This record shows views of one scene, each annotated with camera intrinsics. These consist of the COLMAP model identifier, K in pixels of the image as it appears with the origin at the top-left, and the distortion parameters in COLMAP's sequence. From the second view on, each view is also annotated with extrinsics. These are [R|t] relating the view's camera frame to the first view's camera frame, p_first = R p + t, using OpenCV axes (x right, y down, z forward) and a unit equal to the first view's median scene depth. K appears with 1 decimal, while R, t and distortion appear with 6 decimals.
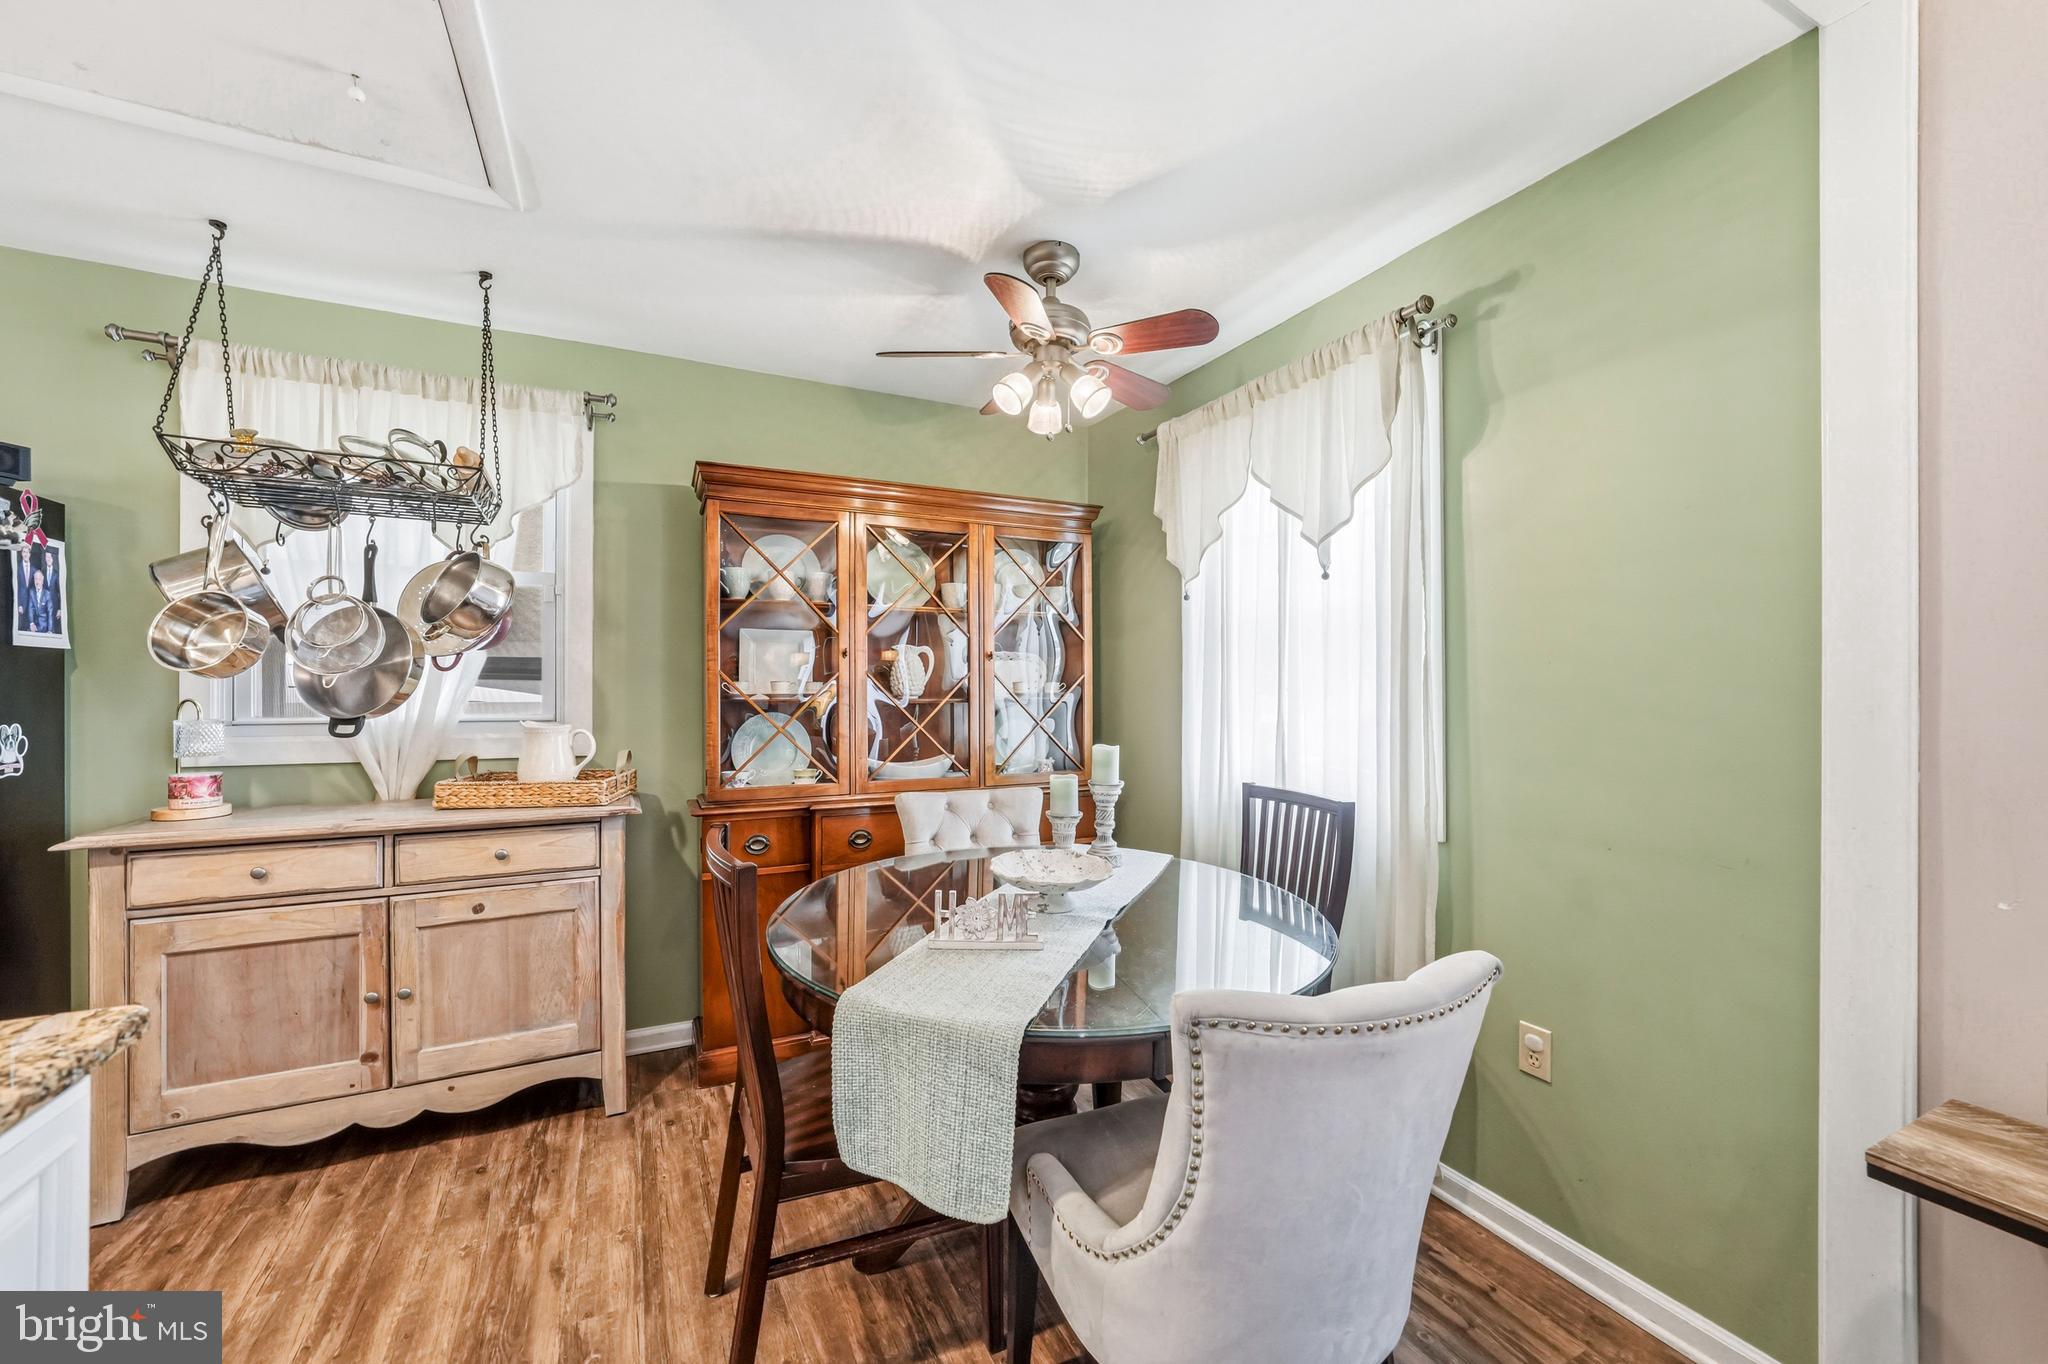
lens RADIAL K [[808.2, 0, 1018.0], [0, 808.2, 684.2], [0, 0, 1]] dist [-0.004054, 0.000163]
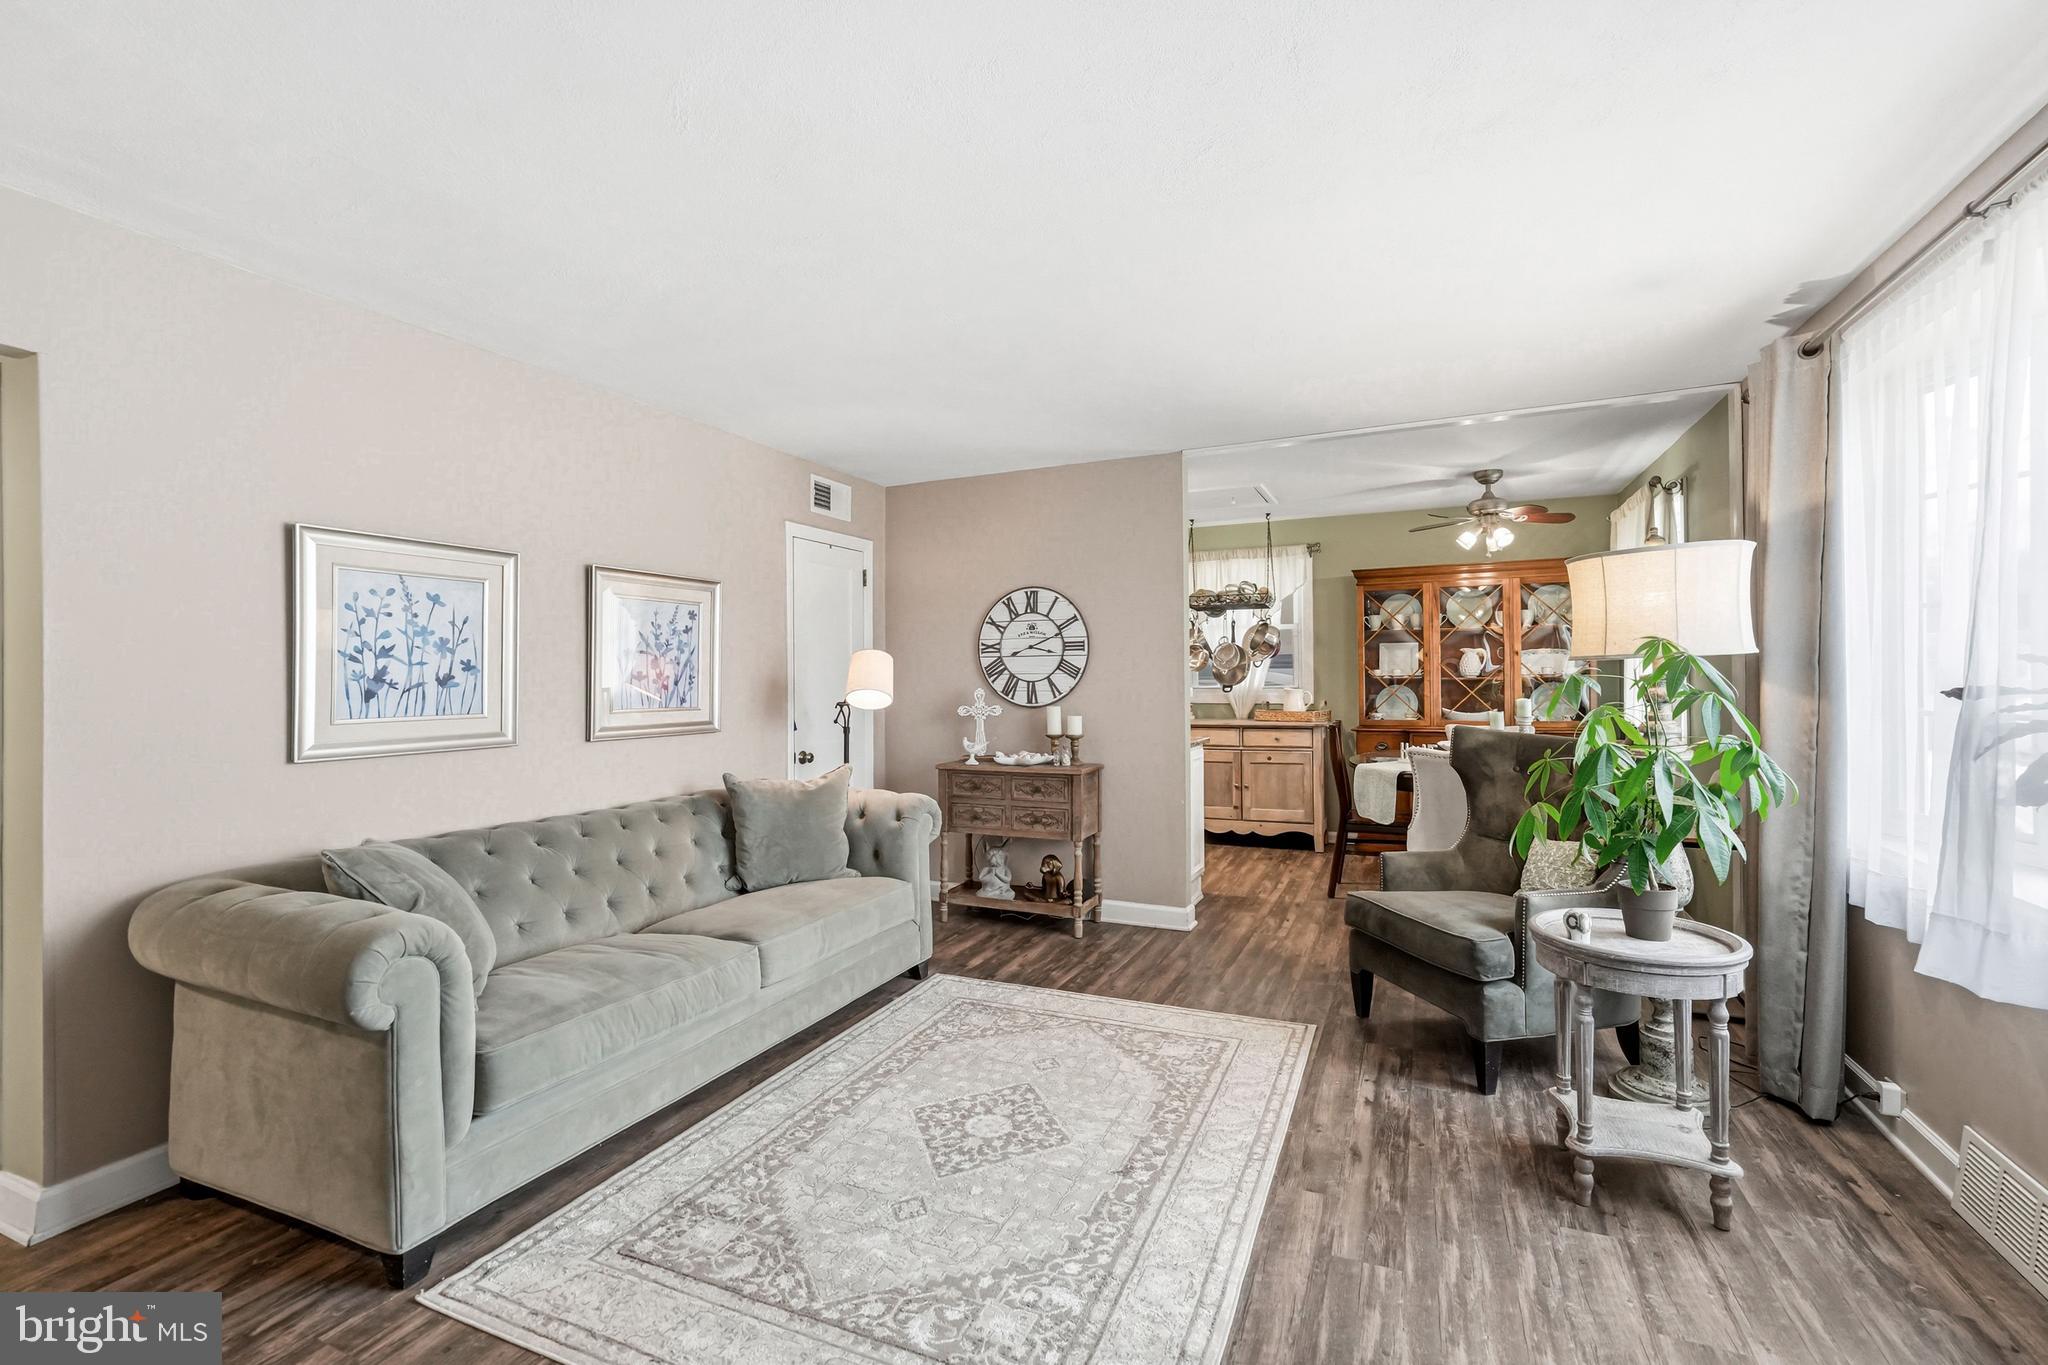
lens RADIAL K [[916.9, 0, 1023.3], [0, 916.9, 676.4], [0, 0, 1]] dist [-0.008602, 0.002696]
pose [[0.646080, -0.005389, -0.763251, 1.039236], [0.012203, 0.999920, 0.003270, -0.005701], [0.763172, -0.011427, 0.646094, -1.460444]]
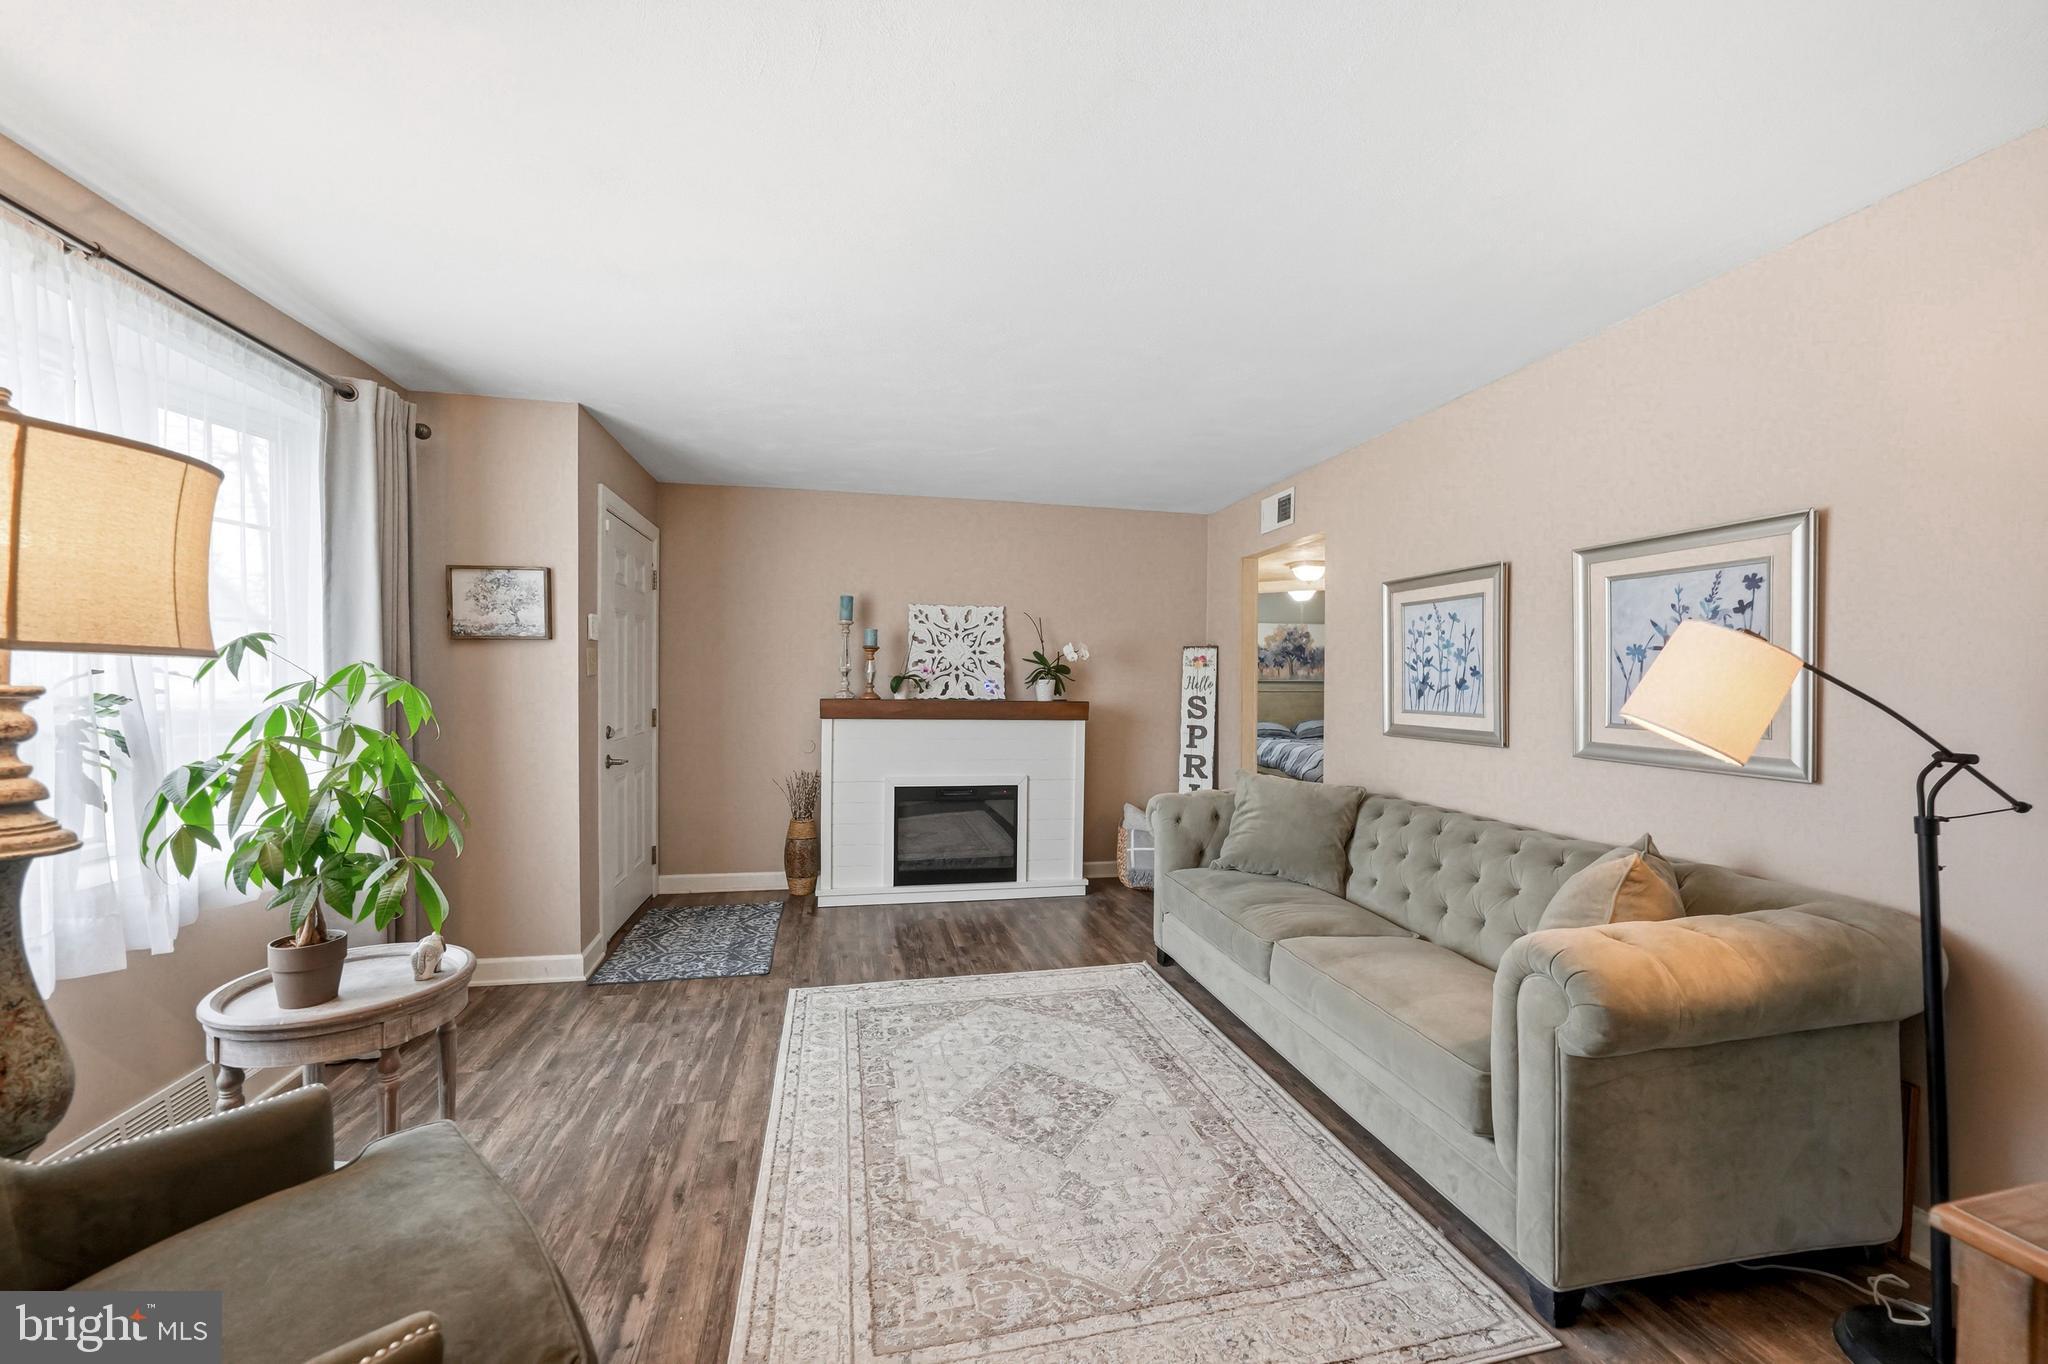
lens RADIAL K [[808.2, 0, 1028.0], [0, 808.2, 683.0], [0, 0, 1]] dist [-0.004054, 0.000163]
pose [[-0.973517, -0.005447, 0.228551, -1.602052], [-0.006114, 0.999979, -0.002212, 0.009337], [-0.228534, -0.003550, -0.973529, 2.612315]]
